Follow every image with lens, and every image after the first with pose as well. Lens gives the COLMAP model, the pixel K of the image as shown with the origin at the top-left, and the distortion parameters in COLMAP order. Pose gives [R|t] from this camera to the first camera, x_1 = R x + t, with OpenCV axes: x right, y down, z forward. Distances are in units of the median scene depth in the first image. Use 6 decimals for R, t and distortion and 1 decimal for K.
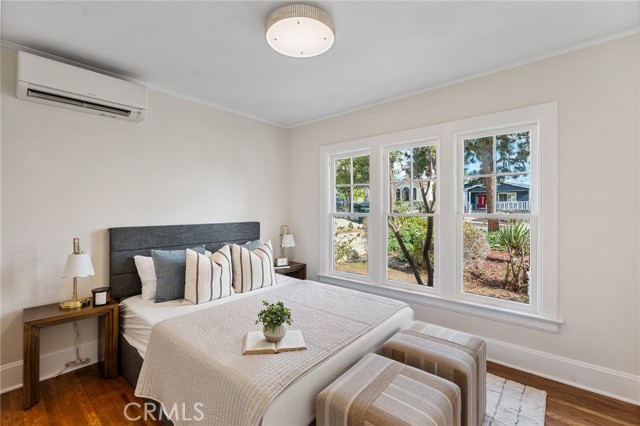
lens RADIAL K [[283.0, 0, 314.0], [0, 283.0, 210.1], [0, 0, 1]] dist [-0.008063, 0.000612]
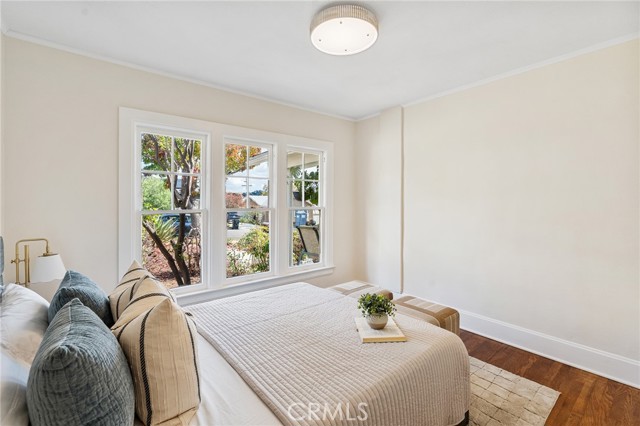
lens RADIAL K [[283.0, 0, 319.7], [0, 283.0, 208.5], [0, 0, 1]] dist [-0.008063, 0.000612]
pose [[0.160801, -0.017187, 0.986837, -0.758644], [0.012103, 0.999808, 0.015441, -0.000819], [-0.986913, 0.009461, 0.160978, 0.658331]]
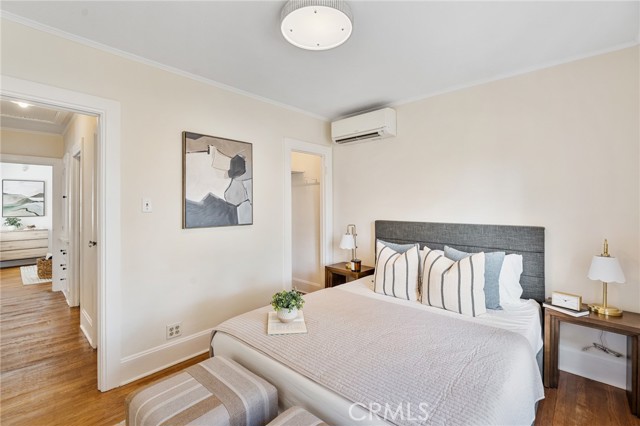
lens RADIAL K [[283.0, 0, 321.9], [0, 283.0, 202.8], [0, 0, 1]] dist [-0.008063, 0.000612]
pose [[-0.021999, -0.011097, -0.999696, 0.634307], [-0.004607, 0.999929, -0.010999, -0.005109], [0.999747, 0.004363, -0.022049, 0.729754]]
